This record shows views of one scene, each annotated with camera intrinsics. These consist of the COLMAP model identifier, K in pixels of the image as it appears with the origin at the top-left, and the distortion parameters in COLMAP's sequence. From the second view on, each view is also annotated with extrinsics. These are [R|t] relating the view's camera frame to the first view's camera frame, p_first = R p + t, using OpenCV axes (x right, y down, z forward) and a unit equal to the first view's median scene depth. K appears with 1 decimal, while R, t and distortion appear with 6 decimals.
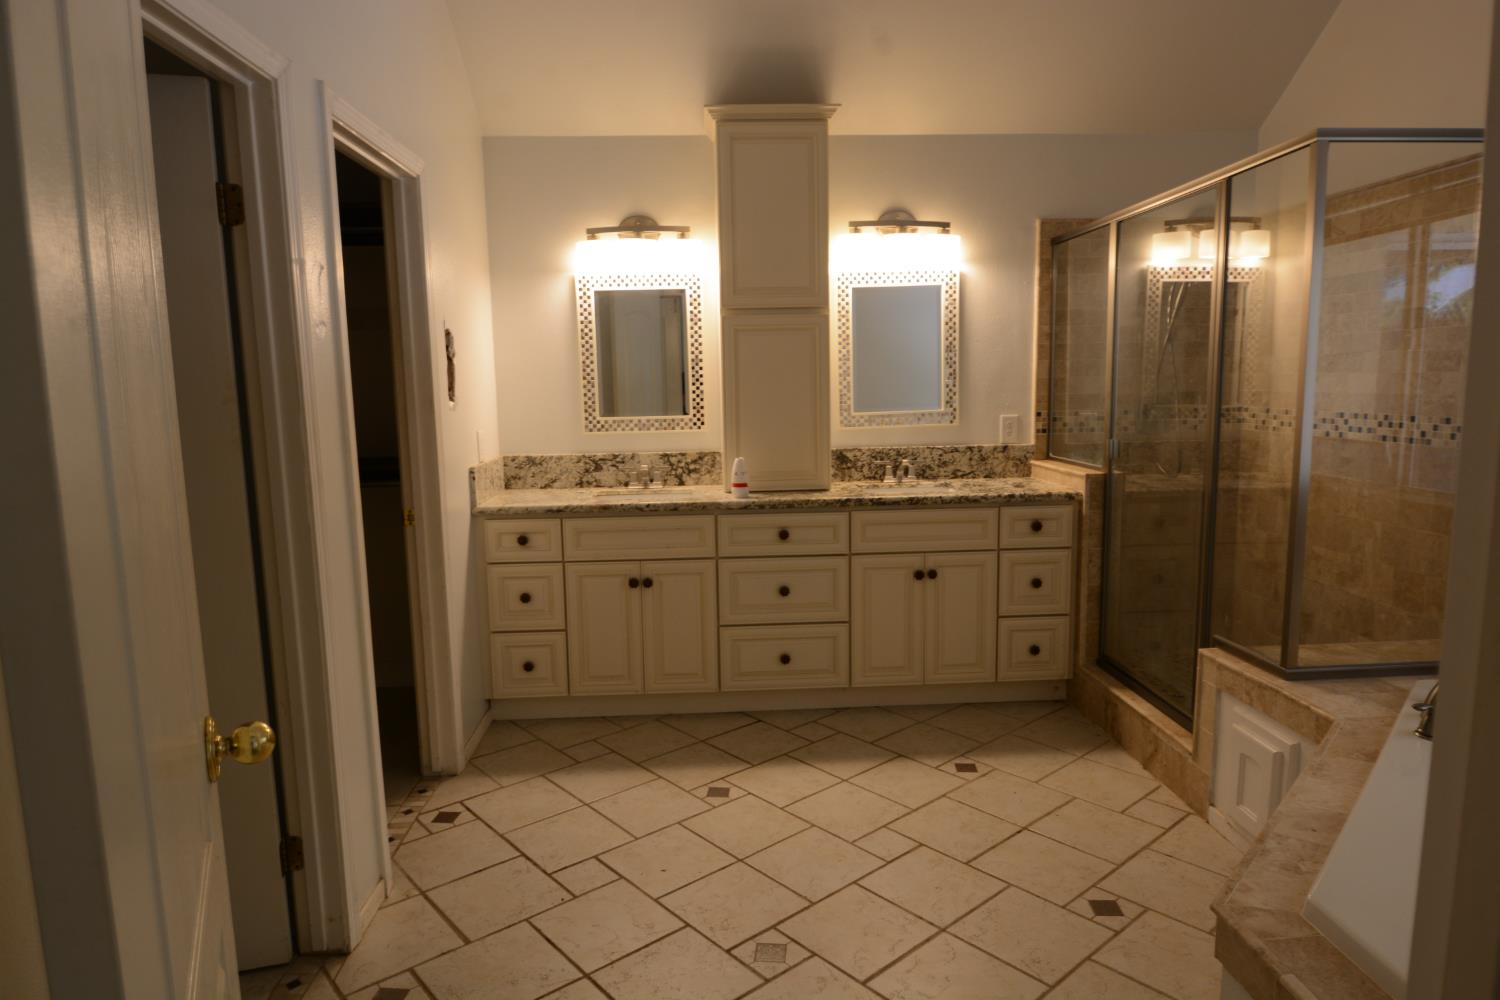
lens RADIAL K [[906.5, 0, 742.9], [0, 906.5, 500.0], [0, 0, 1]] dist [-0.015369, -0.003551]
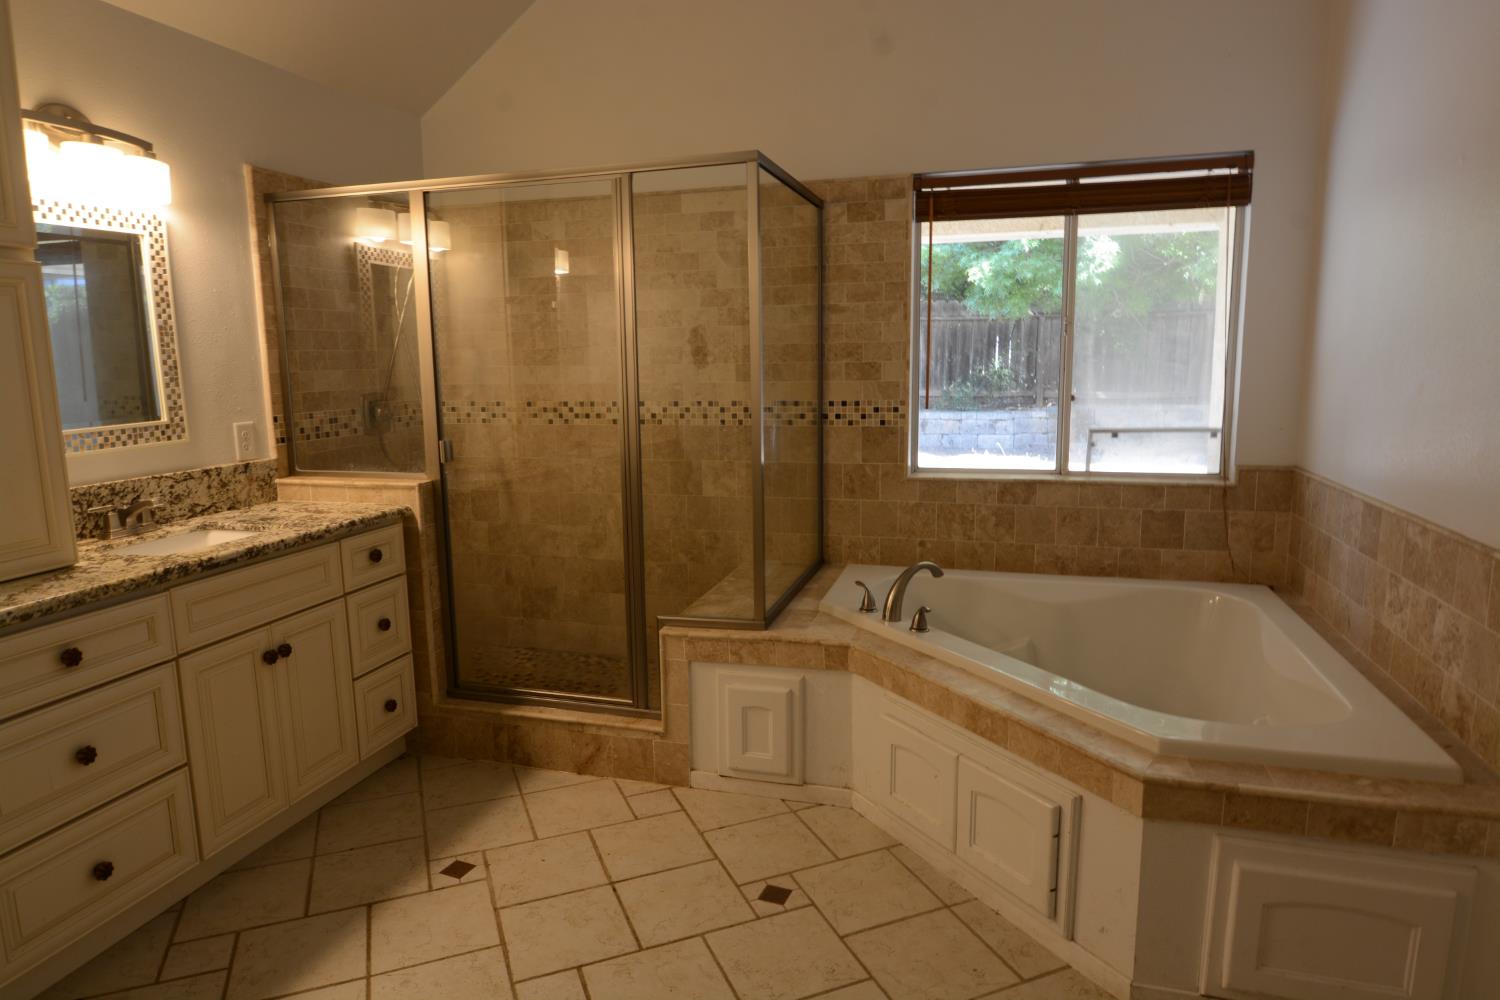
lens RADIAL K [[906.5, 0, 742.9], [0, 906.5, 500.0], [0, 0, 1]] dist [-0.015369, -0.003551]
pose [[0.324923, -0.134101, 0.936185, -0.316074], [0.132763, 0.986561, 0.095239, -0.053075], [-0.936376, 0.093345, 0.338360, 0.415174]]
